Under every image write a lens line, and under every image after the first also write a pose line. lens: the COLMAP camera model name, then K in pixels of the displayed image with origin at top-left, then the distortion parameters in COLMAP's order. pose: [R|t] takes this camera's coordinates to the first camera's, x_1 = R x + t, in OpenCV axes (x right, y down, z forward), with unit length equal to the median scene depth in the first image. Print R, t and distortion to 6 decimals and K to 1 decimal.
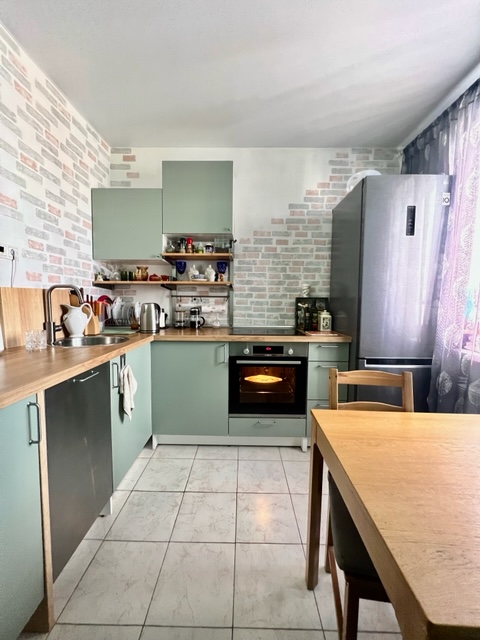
lens RADIAL K [[255.2, 0, 239.8], [0, 255.2, 319.8], [0, 0, 1]] dist [0.001726, 0.000066]
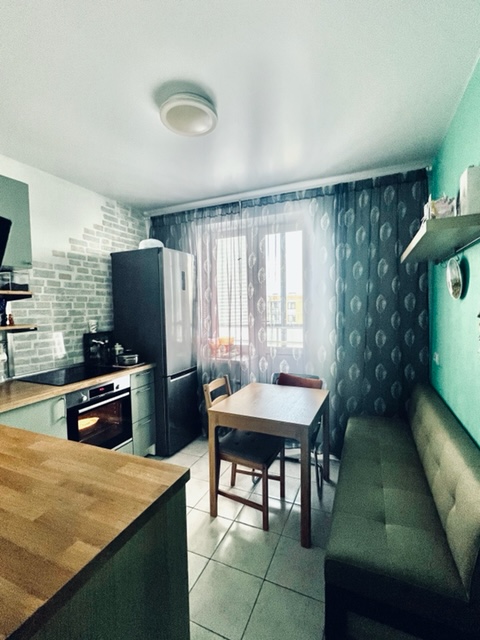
lens RADIAL K [[295.0, 0, 241.2], [0, 295.0, 320.0], [0, 0, 1]] dist [-0.001003, -0.000033]
pose [[0.385356, -0.059993, 0.920816, -0.594129], [0.088554, 0.995683, 0.027811, -0.118170], [-0.918509, 0.070825, 0.389005, -0.006241]]
